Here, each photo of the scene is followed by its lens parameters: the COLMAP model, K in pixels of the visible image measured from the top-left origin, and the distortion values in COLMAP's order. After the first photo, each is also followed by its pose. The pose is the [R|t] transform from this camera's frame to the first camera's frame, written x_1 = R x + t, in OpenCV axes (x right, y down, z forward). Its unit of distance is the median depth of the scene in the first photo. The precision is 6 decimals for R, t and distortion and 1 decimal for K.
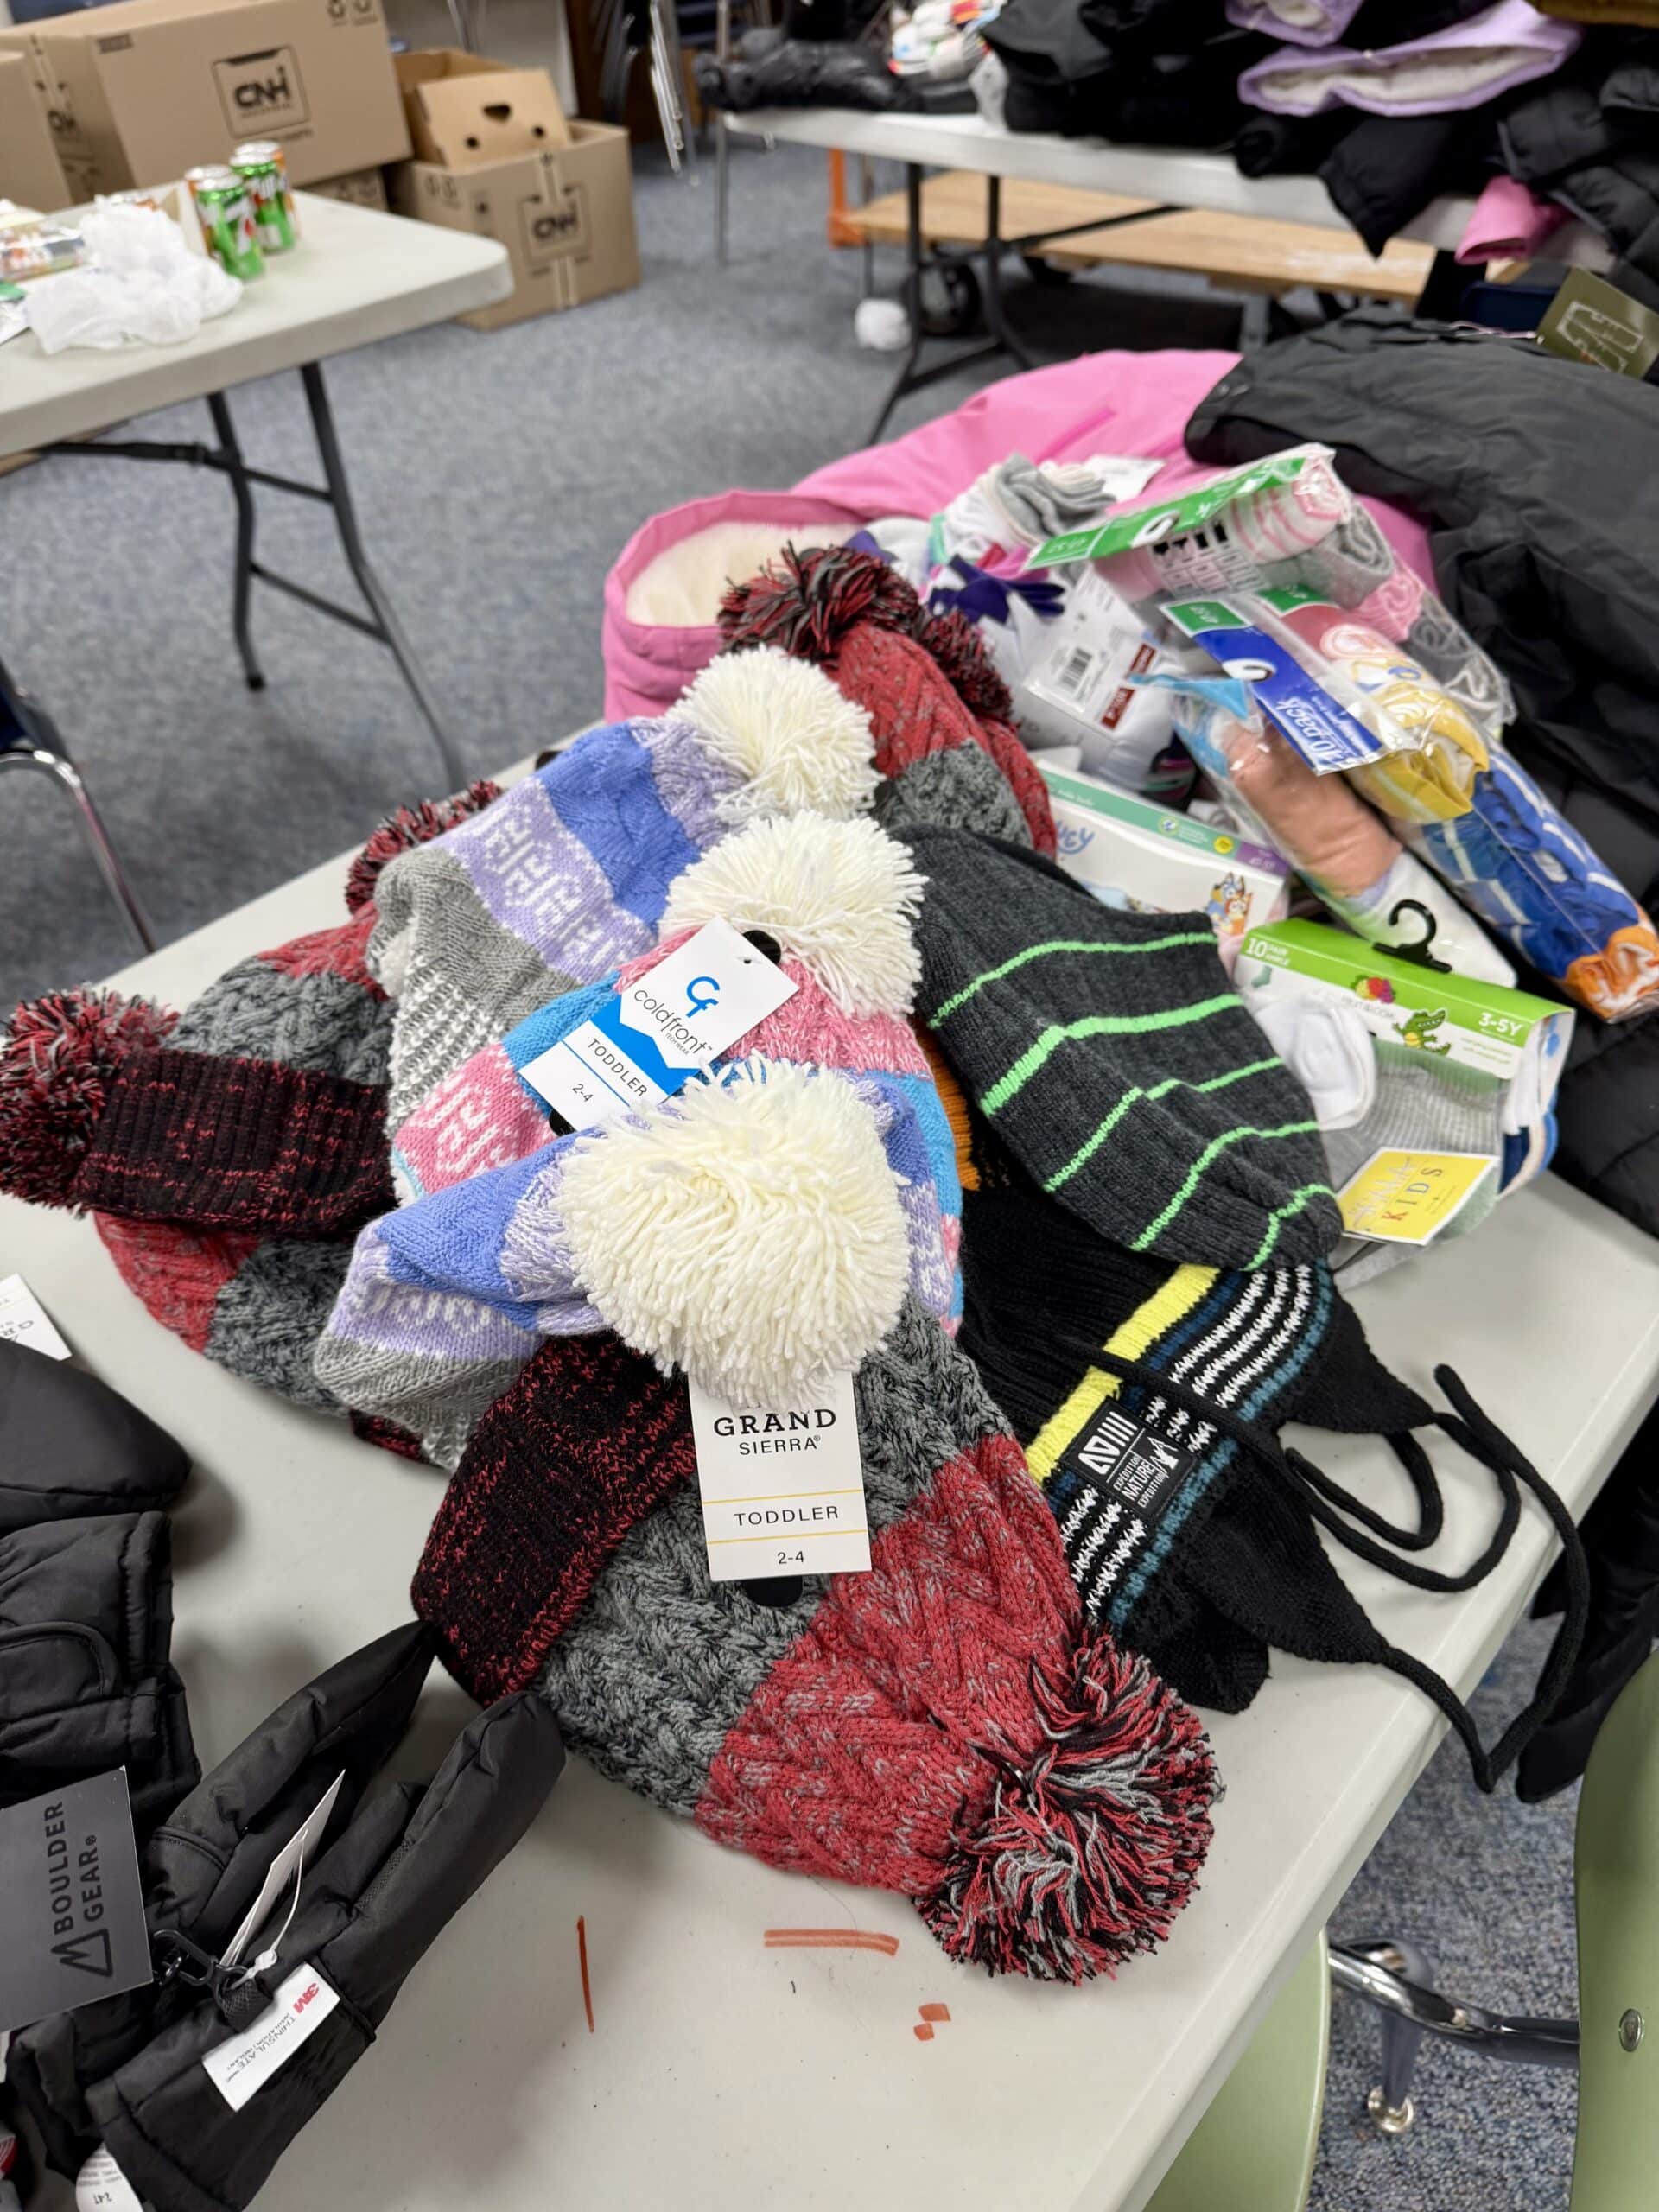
lens RADIAL K [[1556.0, 0, 825.2], [0, 1556.0, 1118.5], [0, 0, 1]] dist [0.031315, -0.022885]
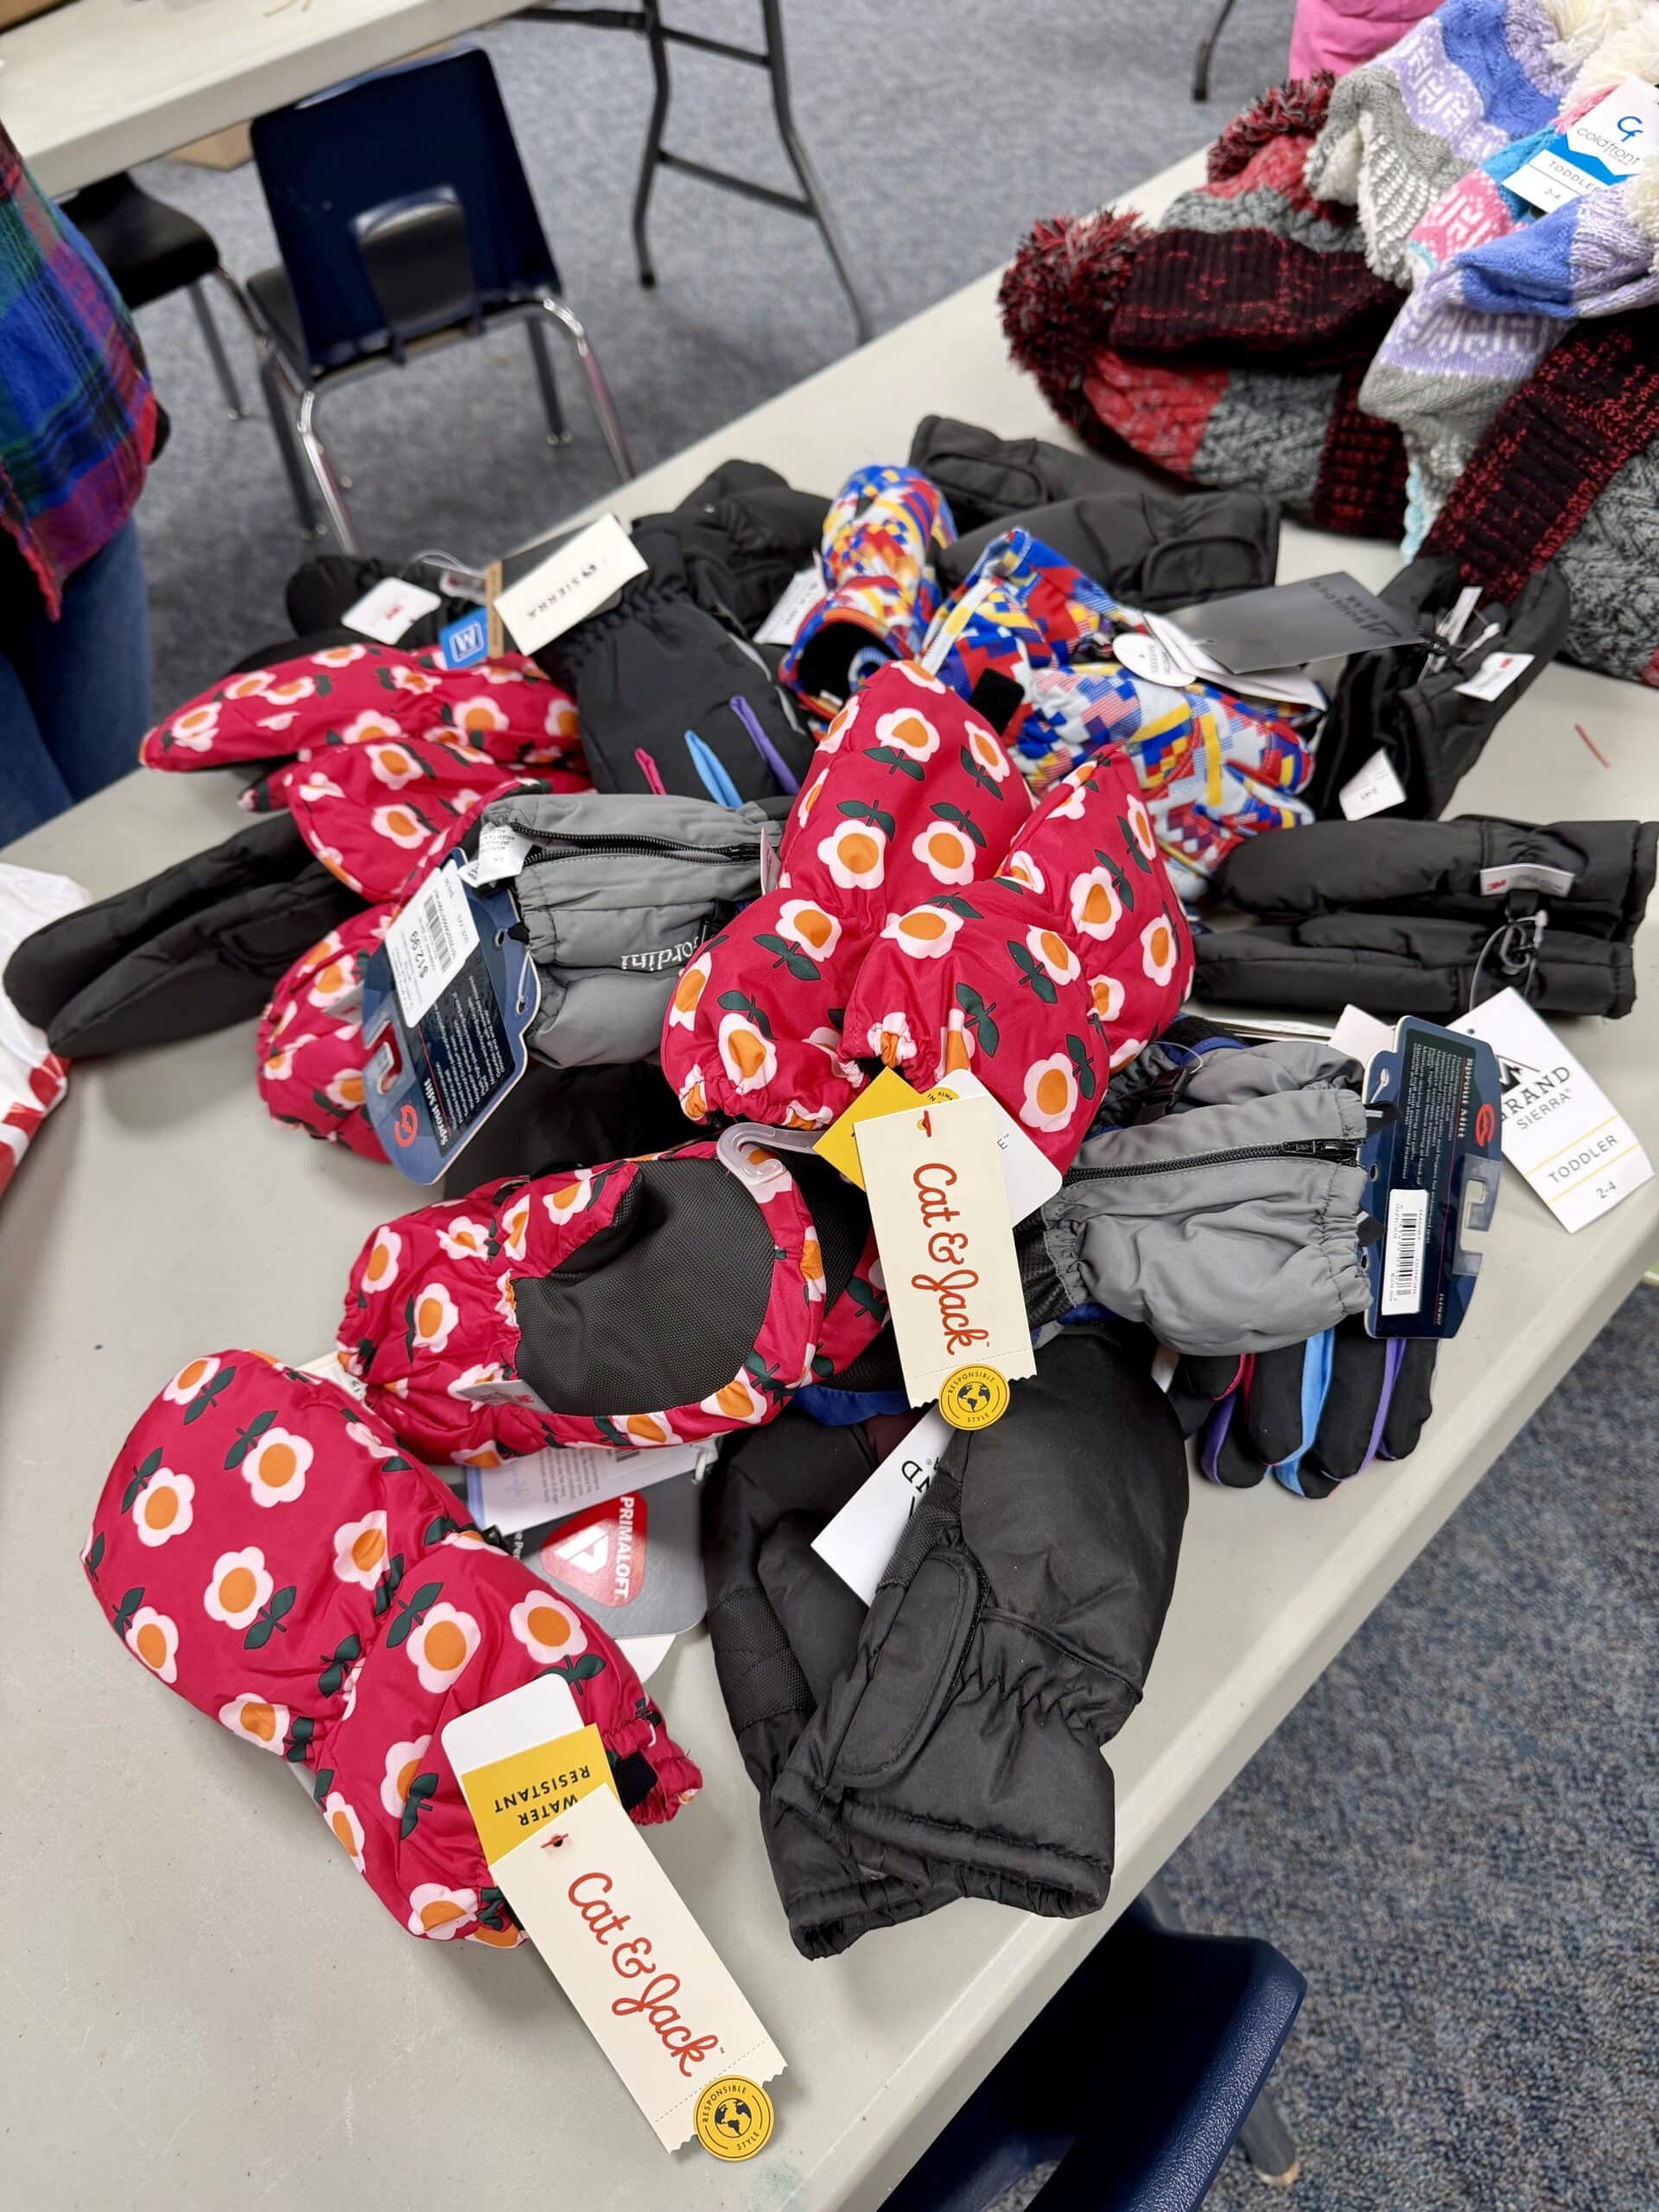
lens RADIAL K [[1556.0, 0, 834.4], [0, 1556.0, 1102.4], [0, 0, 1]] dist [0.031315, -0.022885]
pose [[0.997149, 0.003796, -0.075368, -0.611376], [0.006566, 0.990581, 0.136767, 0.528354], [0.075177, -0.136872, 0.987732, -0.504885]]
